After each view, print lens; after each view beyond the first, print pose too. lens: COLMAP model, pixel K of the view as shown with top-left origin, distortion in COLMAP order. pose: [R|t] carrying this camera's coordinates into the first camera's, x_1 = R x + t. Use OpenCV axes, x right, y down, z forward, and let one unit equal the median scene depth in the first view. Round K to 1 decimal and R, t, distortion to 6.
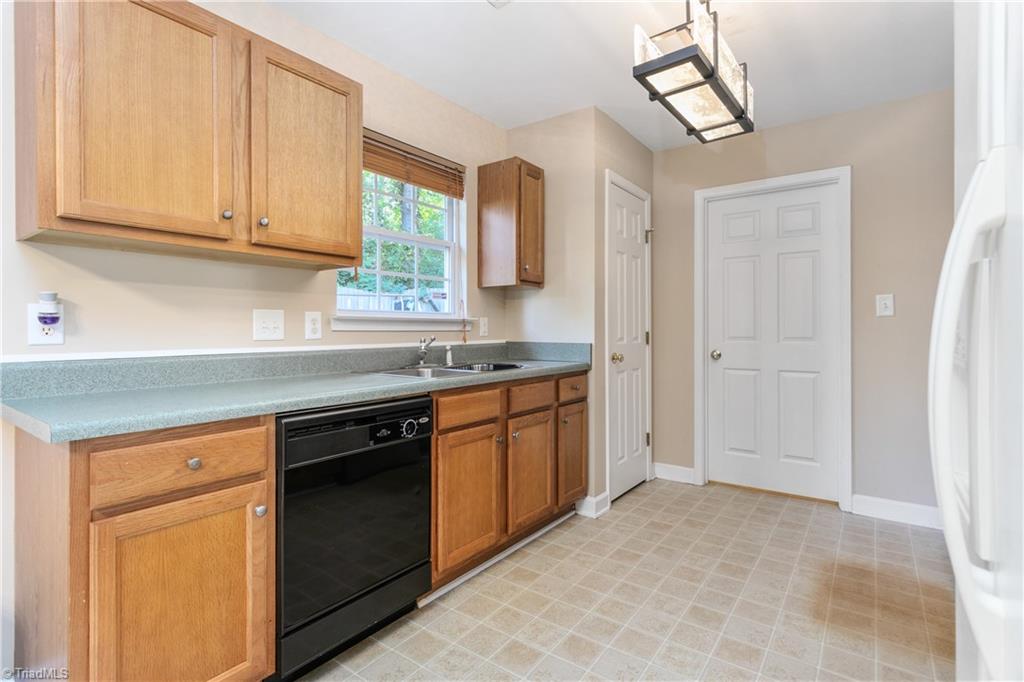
lens RADIAL K [[494.5, 0, 515.8], [0, 494.5, 326.6], [0, 0, 1]] dist [0.000395, 0.000462]
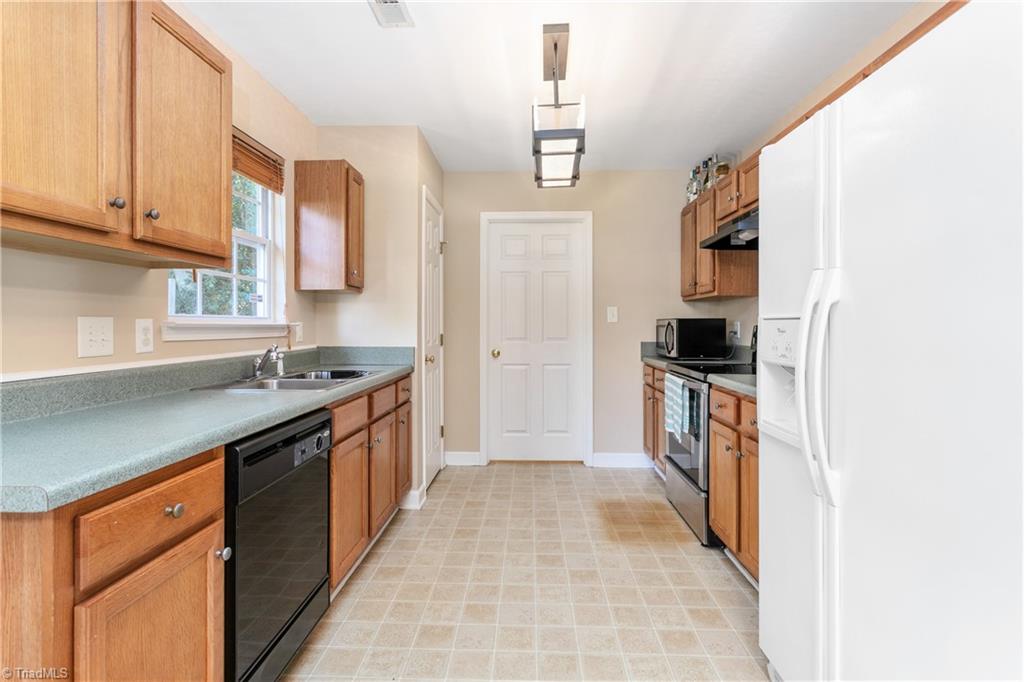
lens RADIAL K [[495.7, 0, 509.2], [0, 495.7, 323.4], [0, 0, 1]] dist [0.000105, -0.000611]
pose [[0.832627, 0.002204, 0.553830, -0.314092], [-0.003254, 0.999994, 0.000912, -0.021890], [-0.553825, -0.002561, 0.832629, -0.008075]]
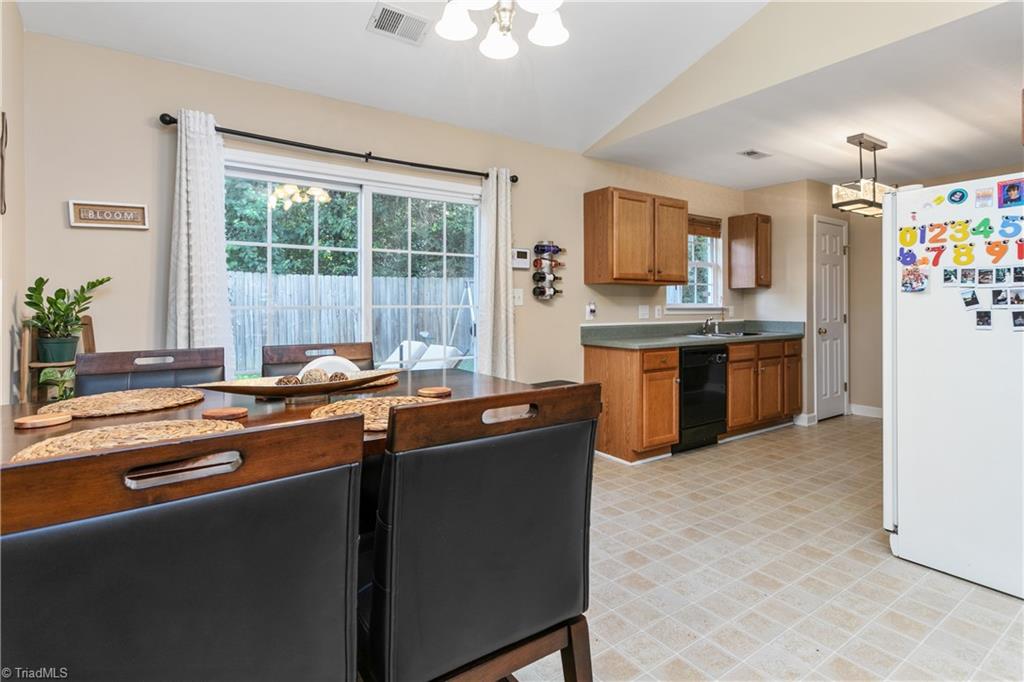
lens RADIAL K [[496.1, 0, 513.3], [0, 496.1, 304.5], [0, 0, 1]] dist [0.000997, 0.000560]
pose [[0.941136, -0.000660, -0.338028, -0.238929], [0.001965, 0.999992, 0.003518, -0.037580], [0.338023, -0.003975, 0.941130, -1.054457]]
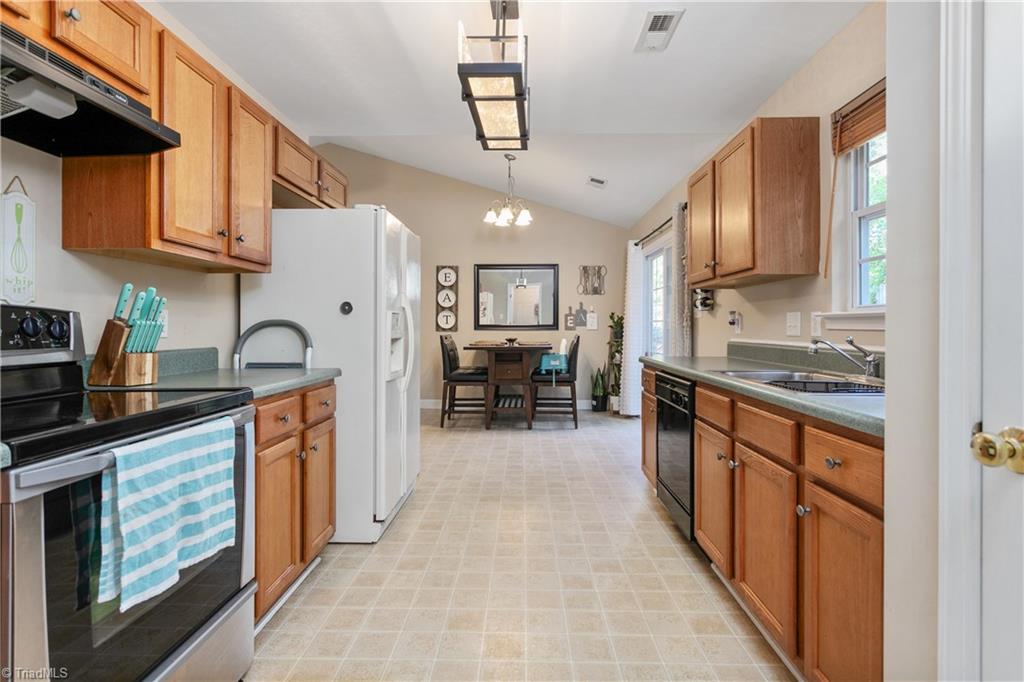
lens RADIAL K [[497.0, 0, 517.1], [0, 497.0, 326.2], [0, 0, 1]] dist [-0.000992, -0.000131]
pose [[-0.816050, -0.001351, -0.577980, 0.666051], [0.002376, 0.999981, -0.005692, 0.006754], [0.577976, -0.006018, -0.816031, 1.316353]]
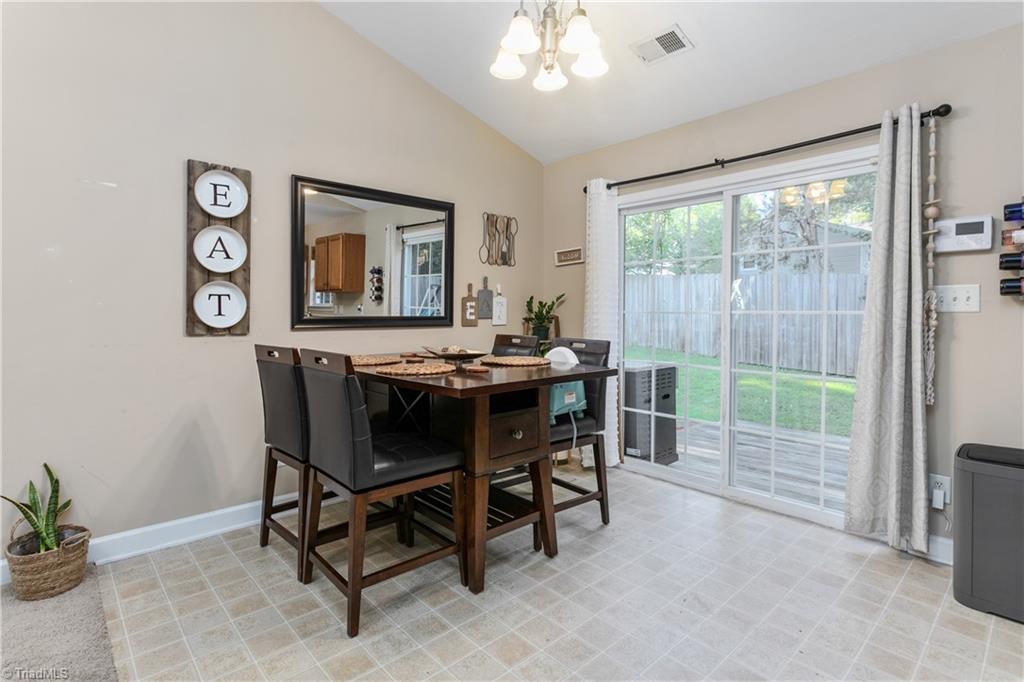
lens RADIAL K [[503.0, 0, 511.4], [0, 503.0, 323.5], [0, 0, 1]] dist [-0.002341, 0.000436]
pose [[-0.192797, 0.021520, -0.981003, 0.339029], [0.000439, 0.999761, 0.021845, -0.028245], [0.981239, 0.003781, -0.192761, -0.286047]]
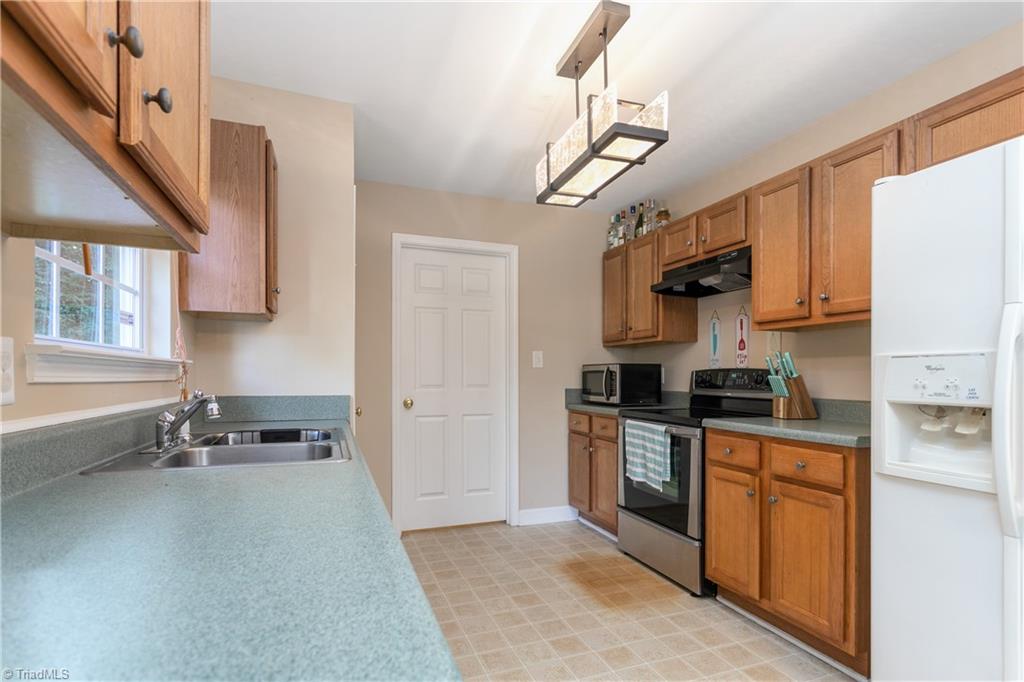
lens RADIAL K [[503.6, 0, 513.4], [0, 503.6, 374.1], [0, 0, 1]] dist [0.001631, 0.000116]
pose [[0.547503, 0.005695, 0.836784, -0.455209], [-0.008214, 0.999965, -0.001432, -0.002662], [-0.836763, -0.006090, 0.547531, 0.374369]]
